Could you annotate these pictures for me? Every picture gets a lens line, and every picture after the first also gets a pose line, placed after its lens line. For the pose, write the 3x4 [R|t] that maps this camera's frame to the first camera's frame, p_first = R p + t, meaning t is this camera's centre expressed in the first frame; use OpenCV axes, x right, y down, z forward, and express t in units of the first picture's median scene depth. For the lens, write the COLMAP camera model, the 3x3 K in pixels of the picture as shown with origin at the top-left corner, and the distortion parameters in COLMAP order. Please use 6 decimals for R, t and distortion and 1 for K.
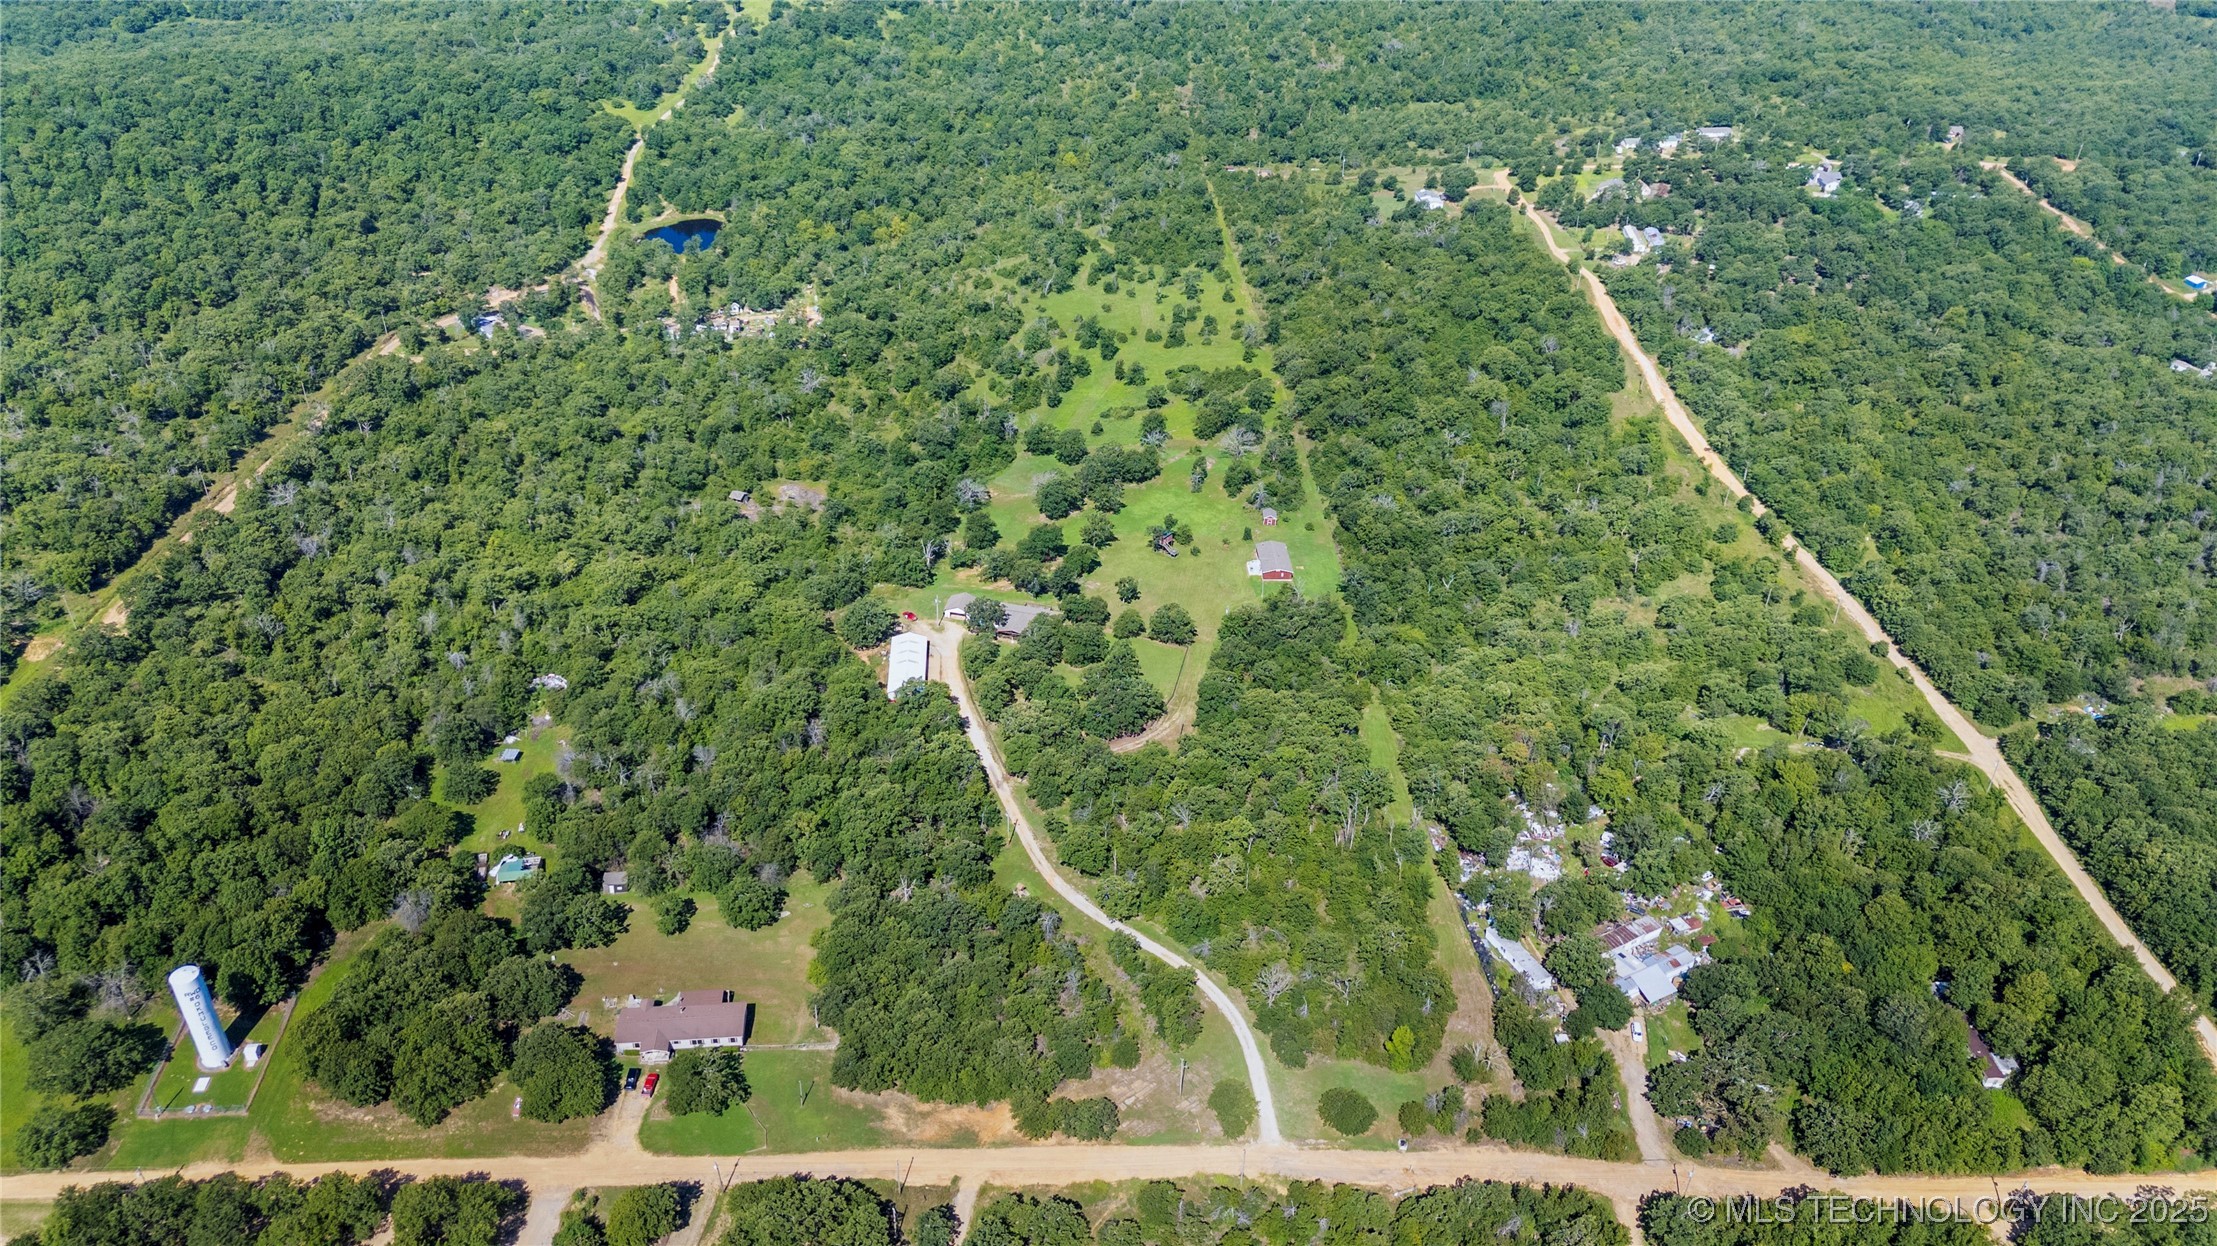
lens RADIAL K [[1630.2, 0, 1108.5], [0, 1630.2, 623.0], [0, 0, 1]] dist [0.051316, -0.035374]
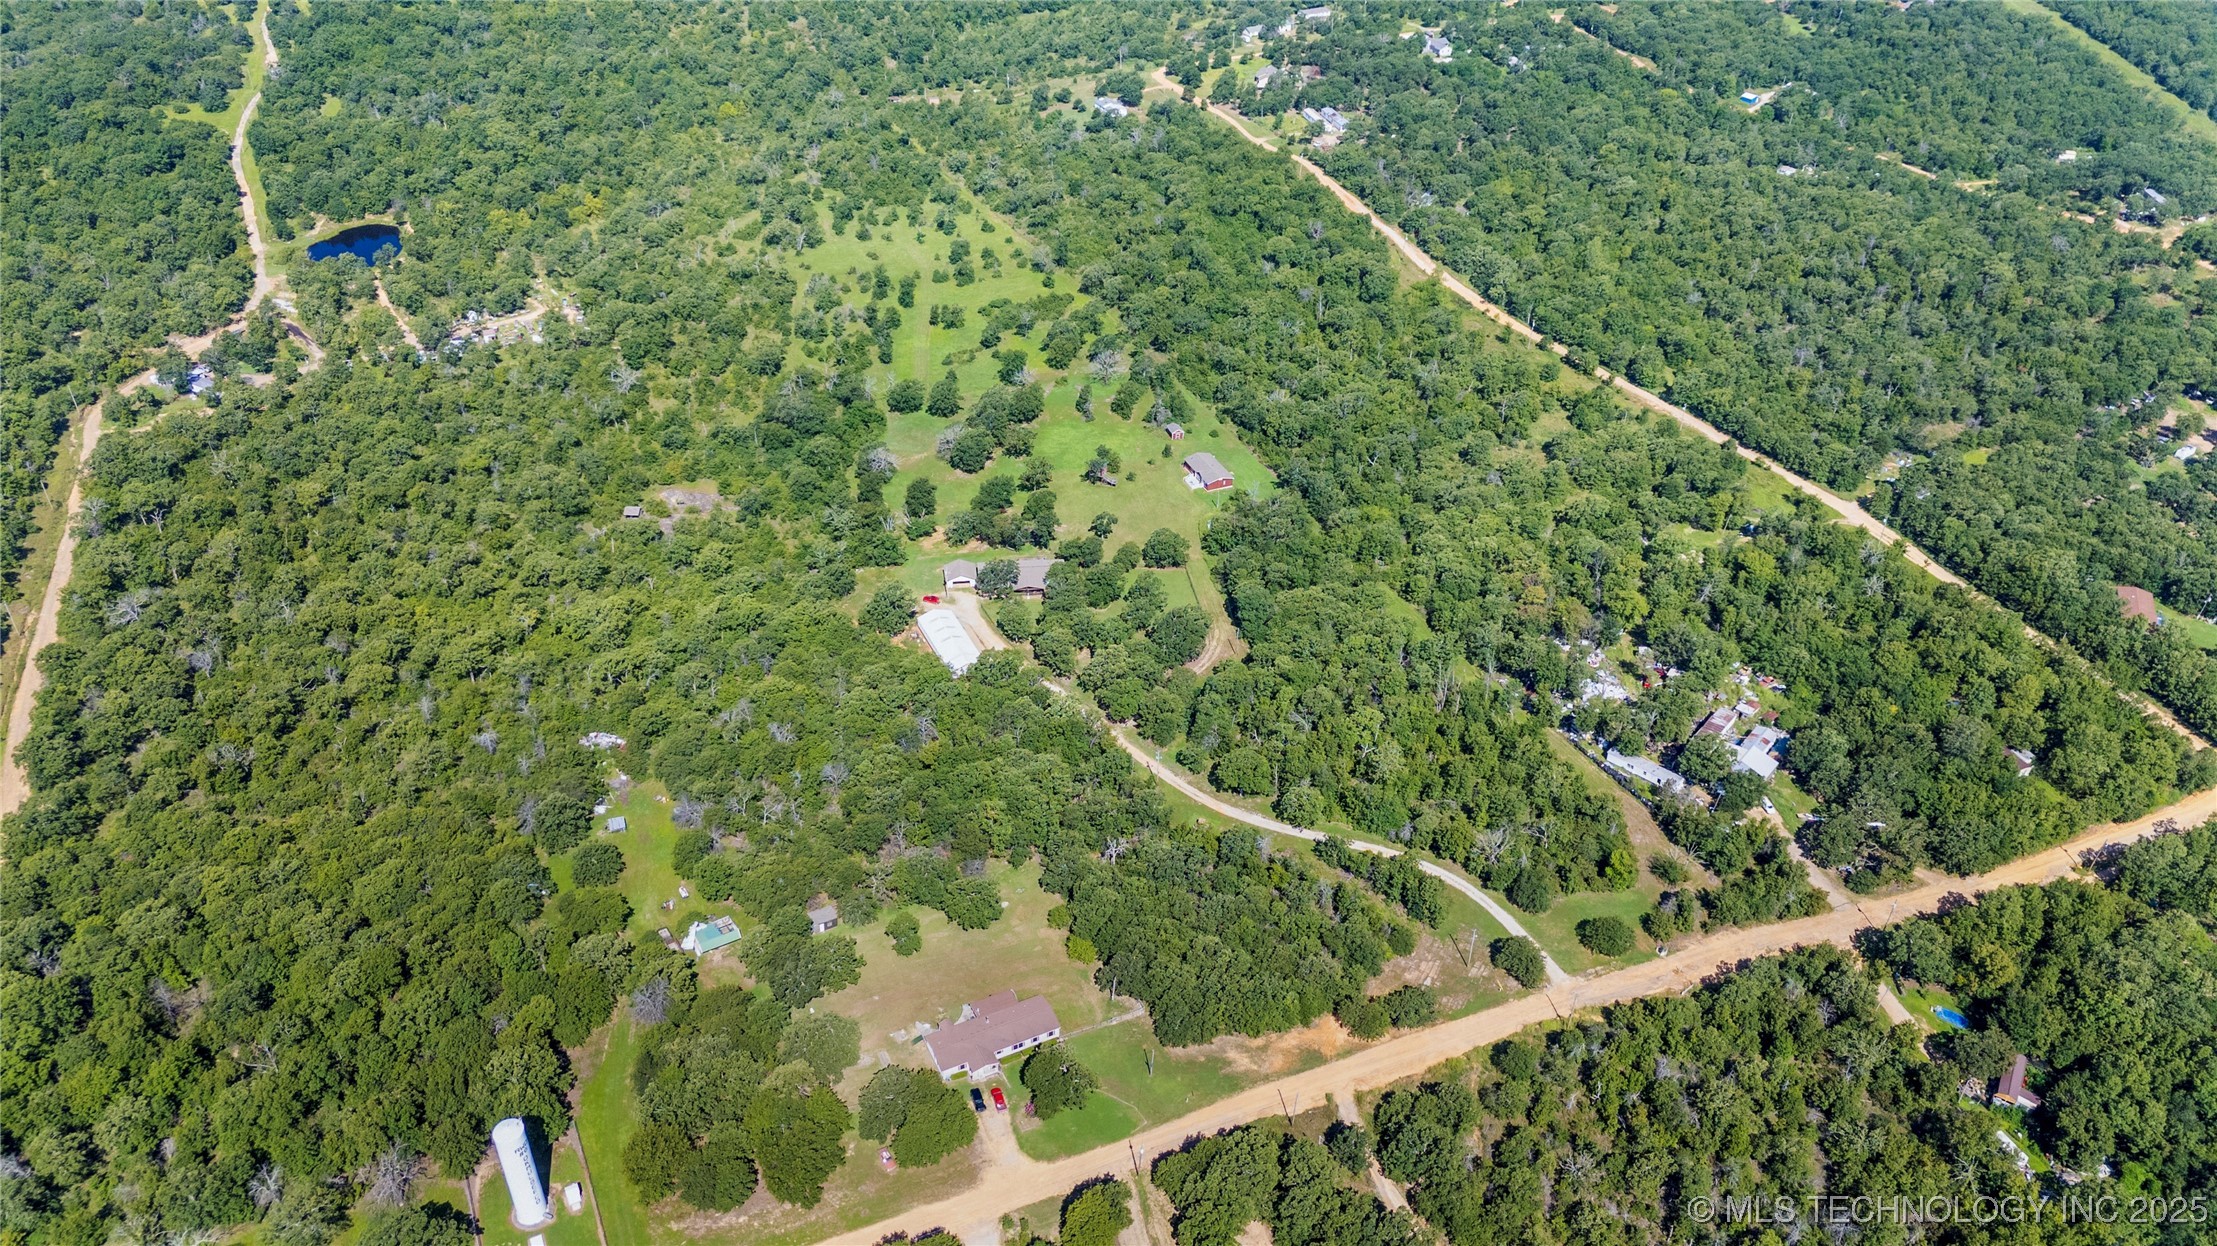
lens RADIAL K [[1630.2, 0, 1108.5], [0, 1630.2, 623.0], [0, 0, 1]] dist [0.051316, -0.035374]
pose [[0.934008, -0.212541, 0.287151, -0.274080], [0.199535, 0.977078, 0.074185, -0.033505], [-0.296336, -0.011992, 0.955008, 0.036619]]
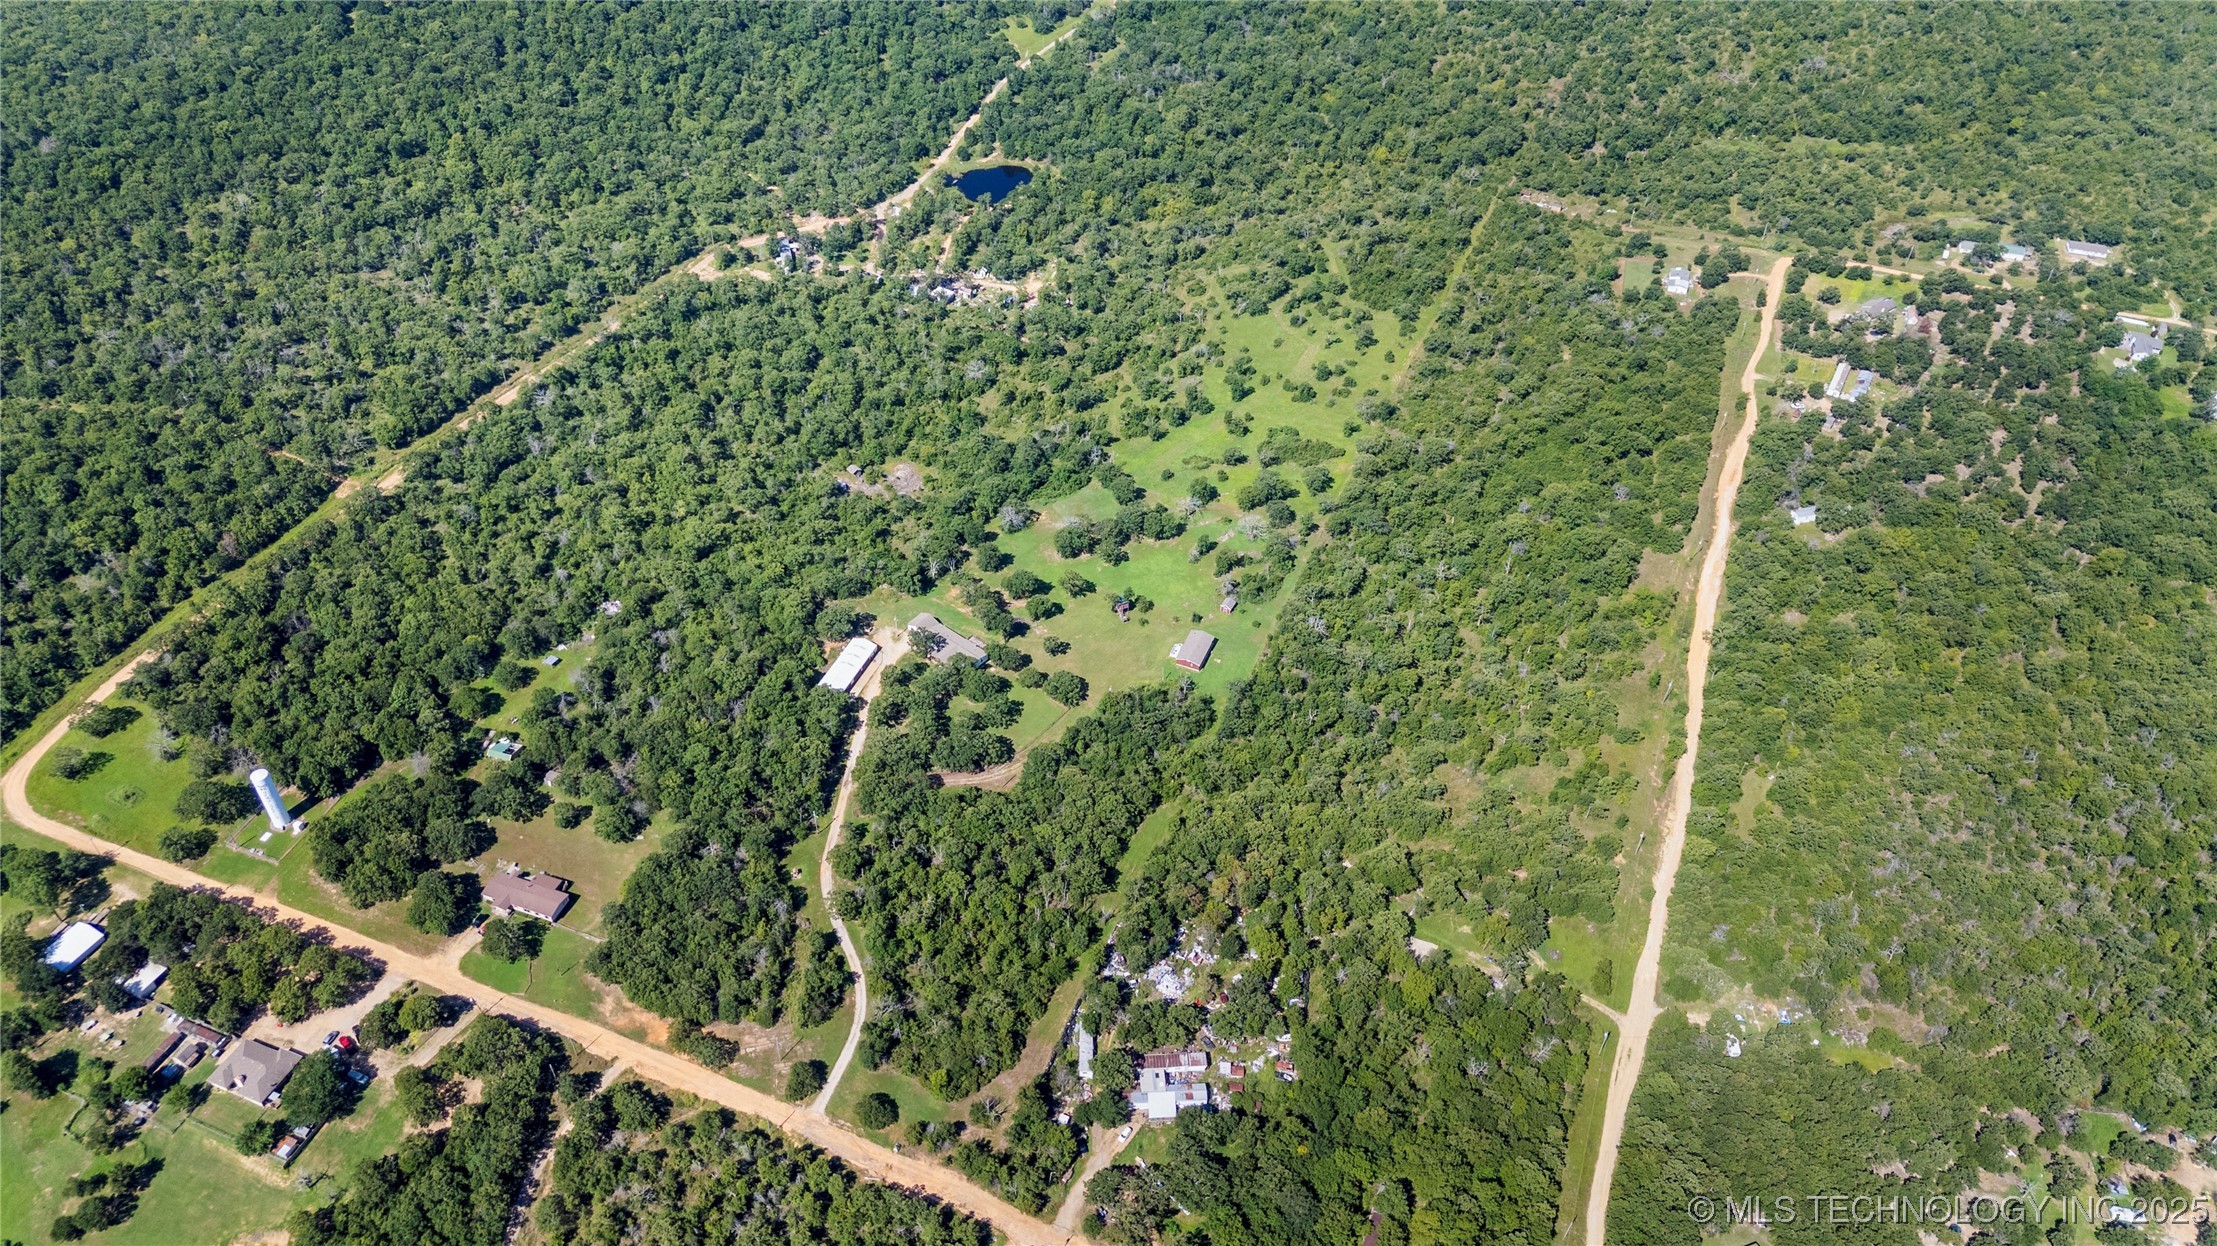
lens RADIAL K [[1630.2, 0, 1108.5], [0, 1630.2, 623.0], [0, 0, 1]] dist [0.051316, -0.035374]
pose [[0.906916, 0.285060, -0.310233, 0.411762], [-0.236419, 0.953820, 0.185292, -0.265317], [0.348726, -0.094700, 0.932428, -0.137812]]
